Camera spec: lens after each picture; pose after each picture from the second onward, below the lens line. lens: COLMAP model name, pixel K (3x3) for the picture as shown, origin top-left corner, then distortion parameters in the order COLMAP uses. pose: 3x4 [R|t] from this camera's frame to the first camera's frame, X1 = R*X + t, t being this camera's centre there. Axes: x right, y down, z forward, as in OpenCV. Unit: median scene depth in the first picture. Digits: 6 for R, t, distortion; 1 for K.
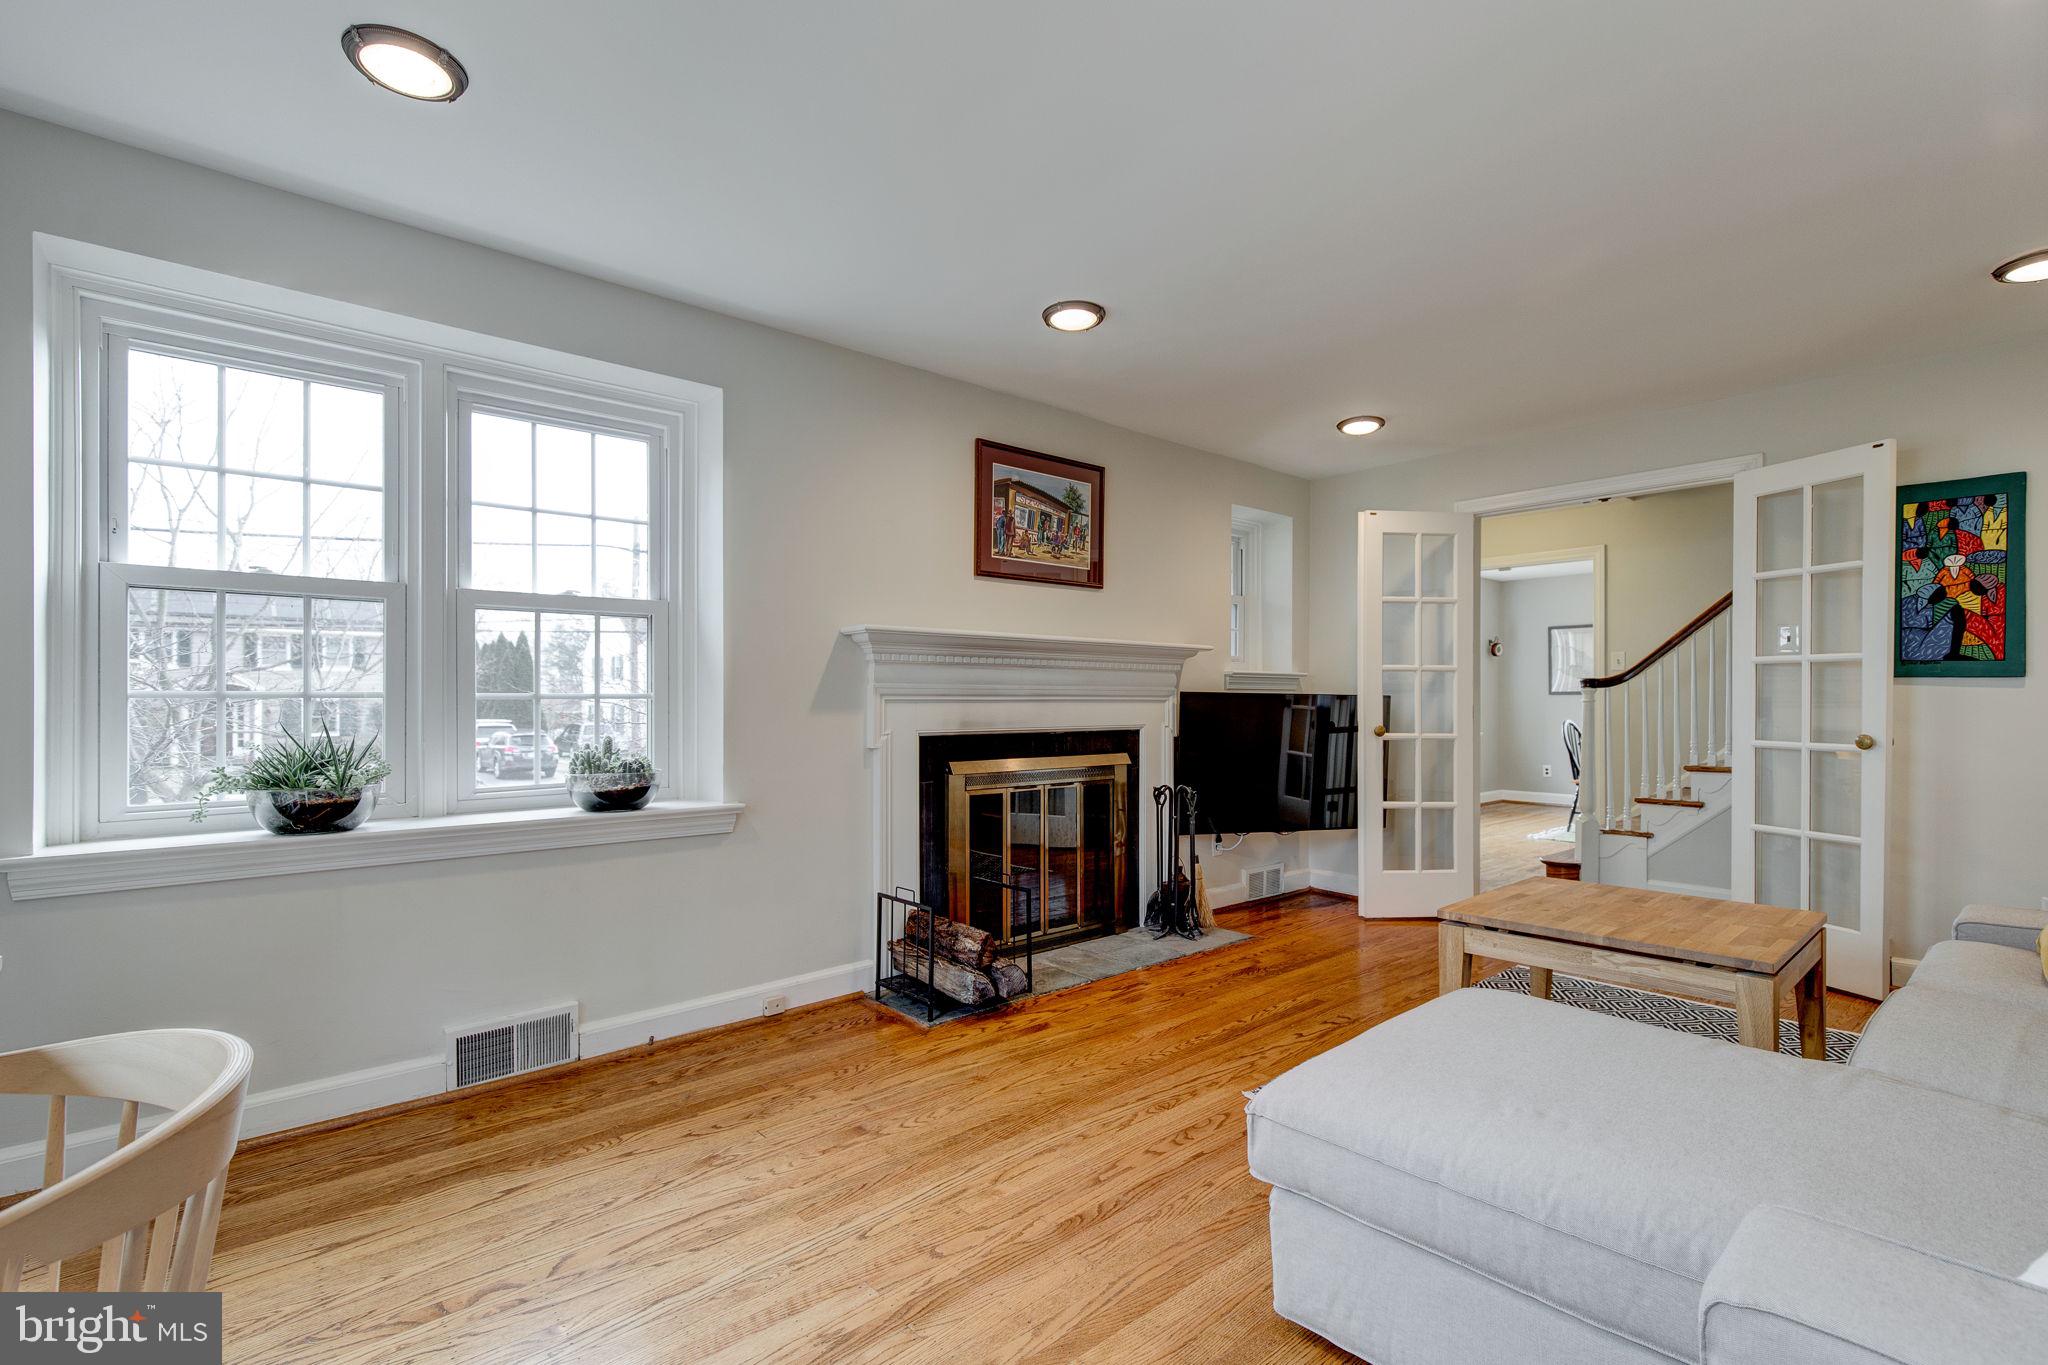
lens RADIAL K [[932.5, 0, 1028.8], [0, 932.5, 701.3], [0, 0, 1]] dist [0.003744, -0.001175]
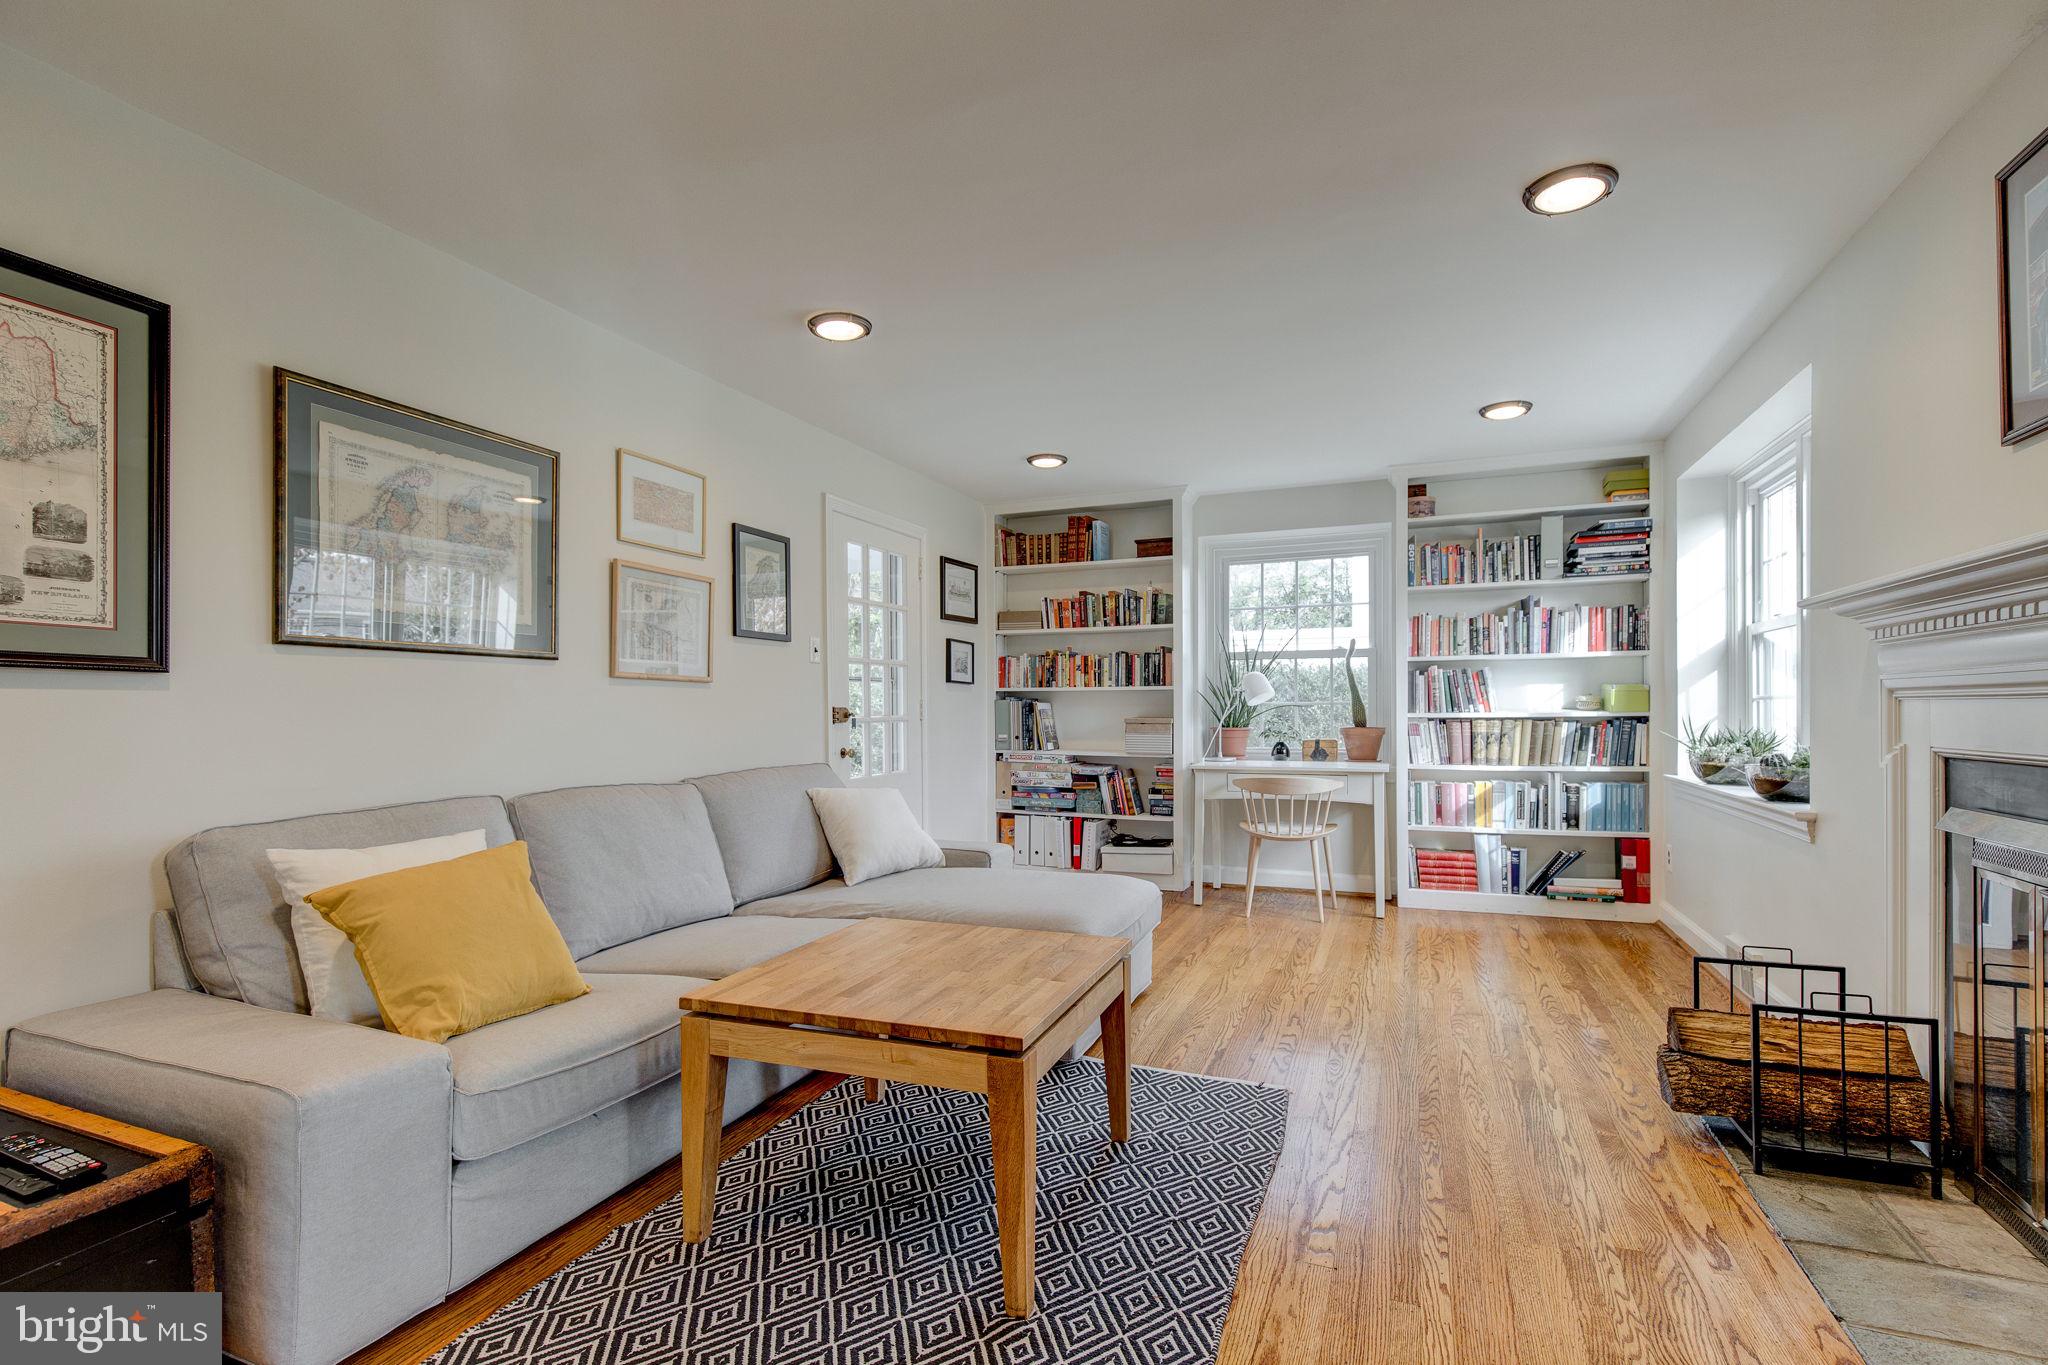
lens RADIAL K [[932.5, 0, 1035.2], [0, 932.5, 695.3], [0, 0, 1]] dist [0.003744, -0.001175]
pose [[-0.892928, -0.000437, -0.450199, 0.716204], [0.007201, 0.999858, -0.015252, 0.003938], [0.450141, -0.016861, -0.892798, 1.366950]]
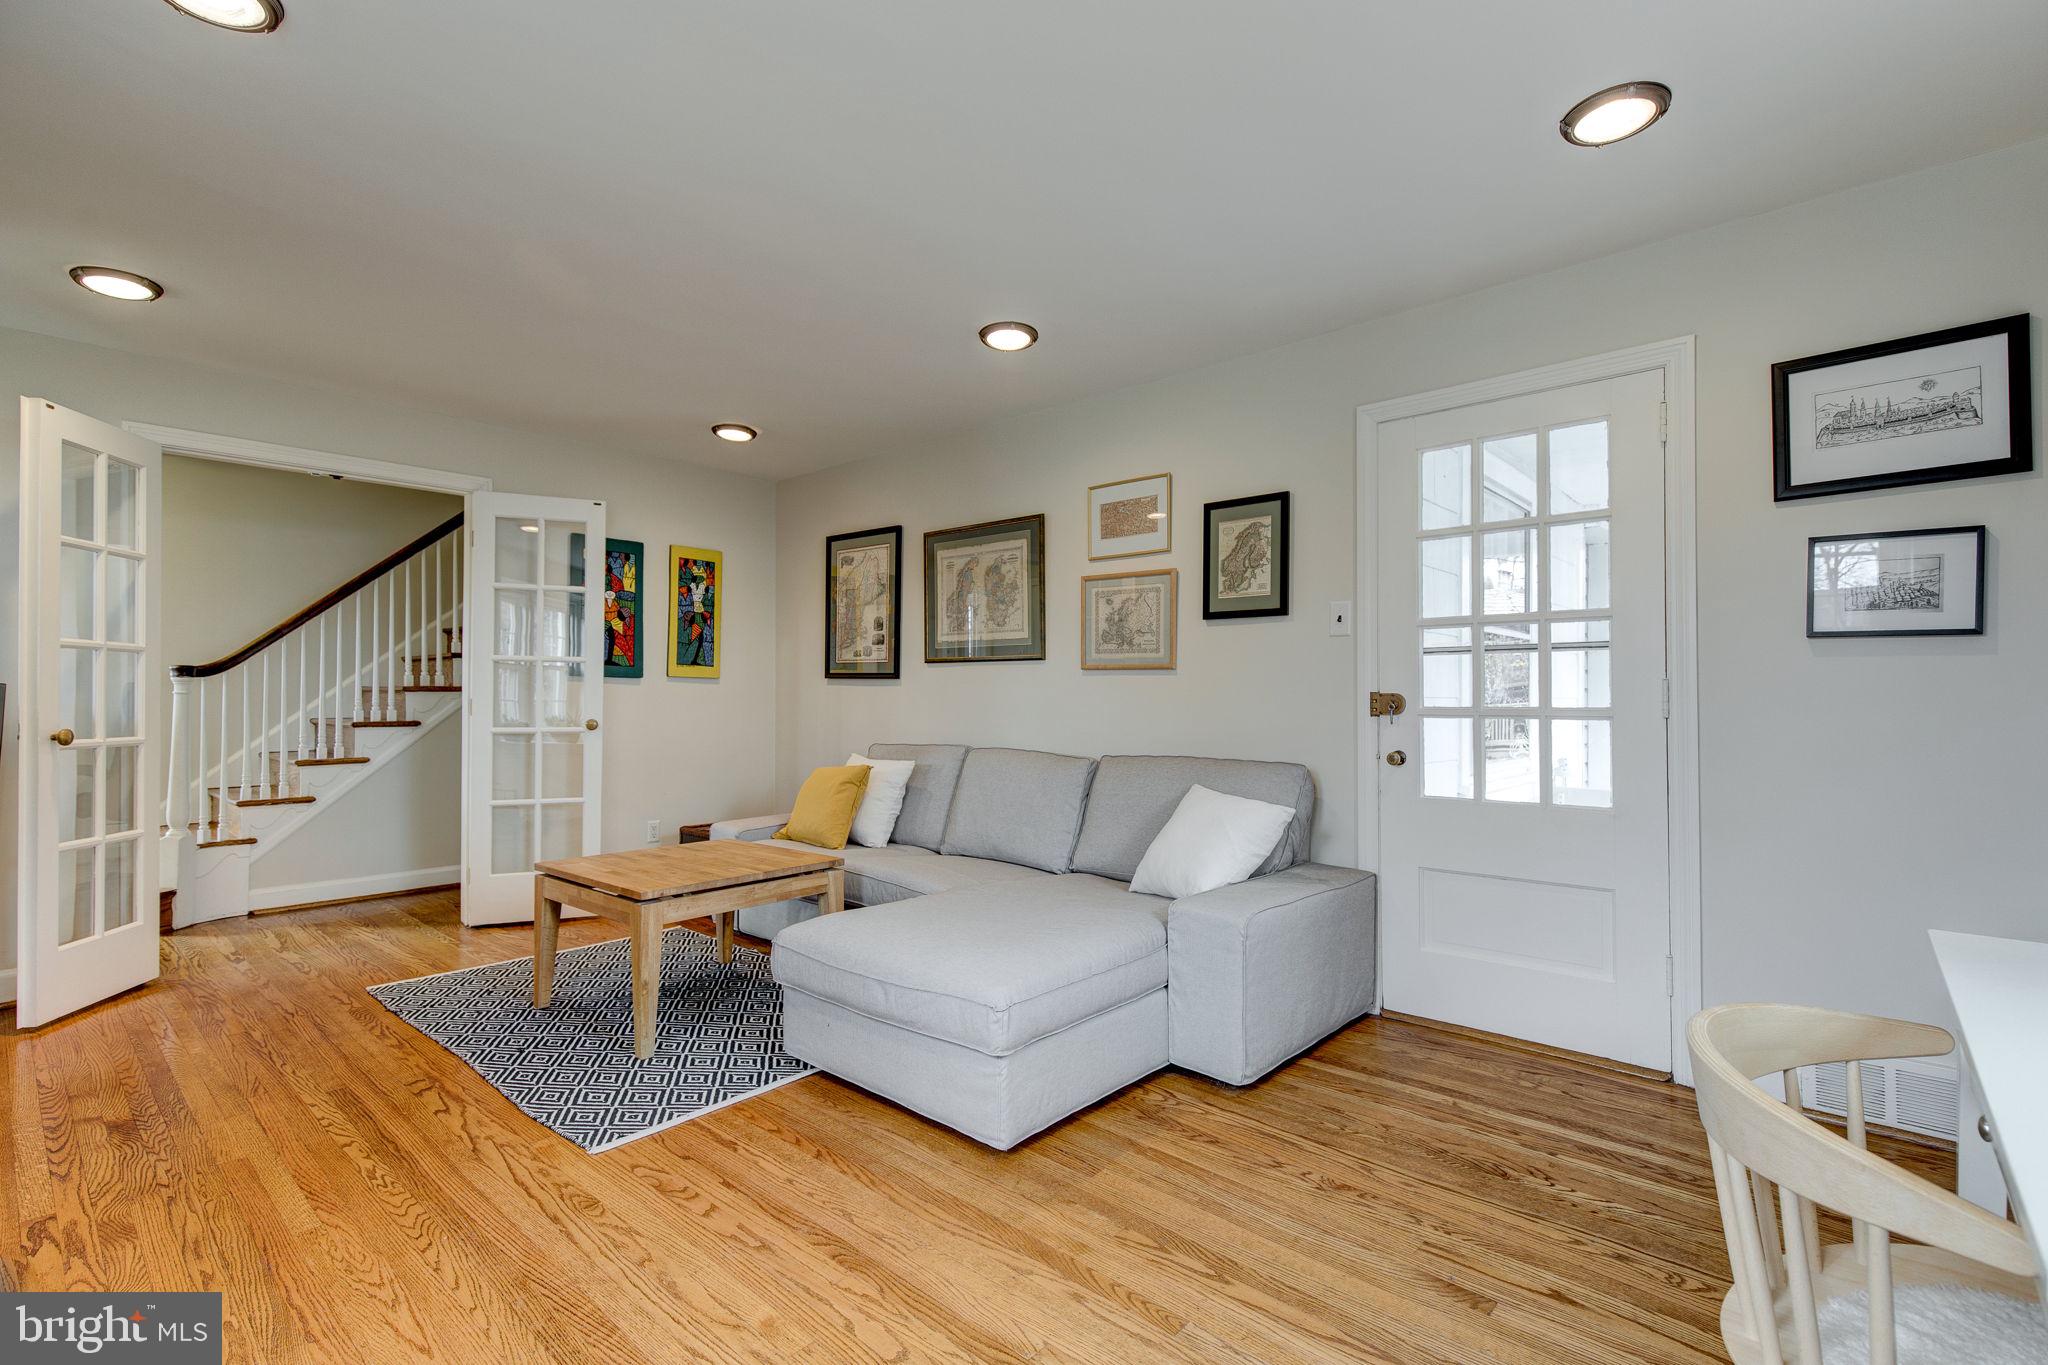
lens RADIAL K [[932.5, 0, 1051.5], [0, 932.5, 688.3], [0, 0, 1]] dist [0.003744, -0.001175]
pose [[-0.131142, 0.008071, 0.991331, -0.514524], [-0.002231, 0.999962, -0.008436, 0.002109], [-0.991361, -0.003318, -0.131119, 0.531231]]
